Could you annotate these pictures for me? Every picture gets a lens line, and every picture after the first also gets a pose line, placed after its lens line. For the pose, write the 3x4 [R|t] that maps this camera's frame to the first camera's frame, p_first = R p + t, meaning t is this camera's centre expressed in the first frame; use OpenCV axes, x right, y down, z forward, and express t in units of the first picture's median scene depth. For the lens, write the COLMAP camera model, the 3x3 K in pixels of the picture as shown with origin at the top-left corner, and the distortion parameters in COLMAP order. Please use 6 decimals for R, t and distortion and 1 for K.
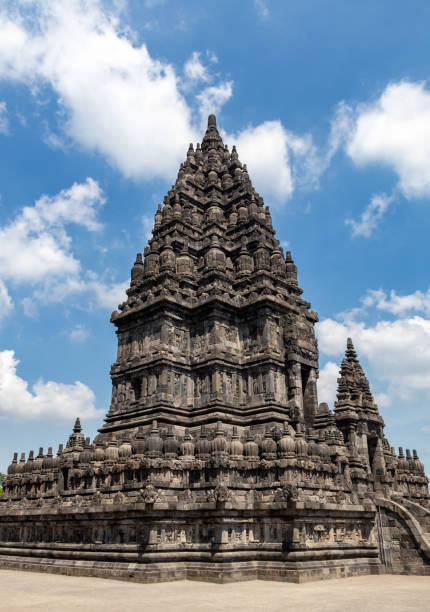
lens RADIAL K [[552.7, 0, 215.1], [0, 552.7, 306.4], [0, 0, 1]] dist [-0.012364, 0.004120]
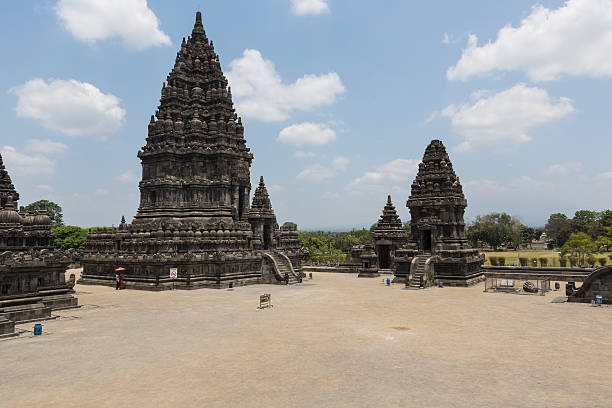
lens RADIAL K [[443.7, 0, 306.6], [0, 443.7, 205.1], [0, 0, 1]] dist [-0.013920, -0.003481]
pose [[0.986594, 0.000603, 0.163195, 0.139775], [-0.049266, 0.954439, 0.294310, -0.322347], [-0.155582, -0.298404, 0.941674, -0.576049]]
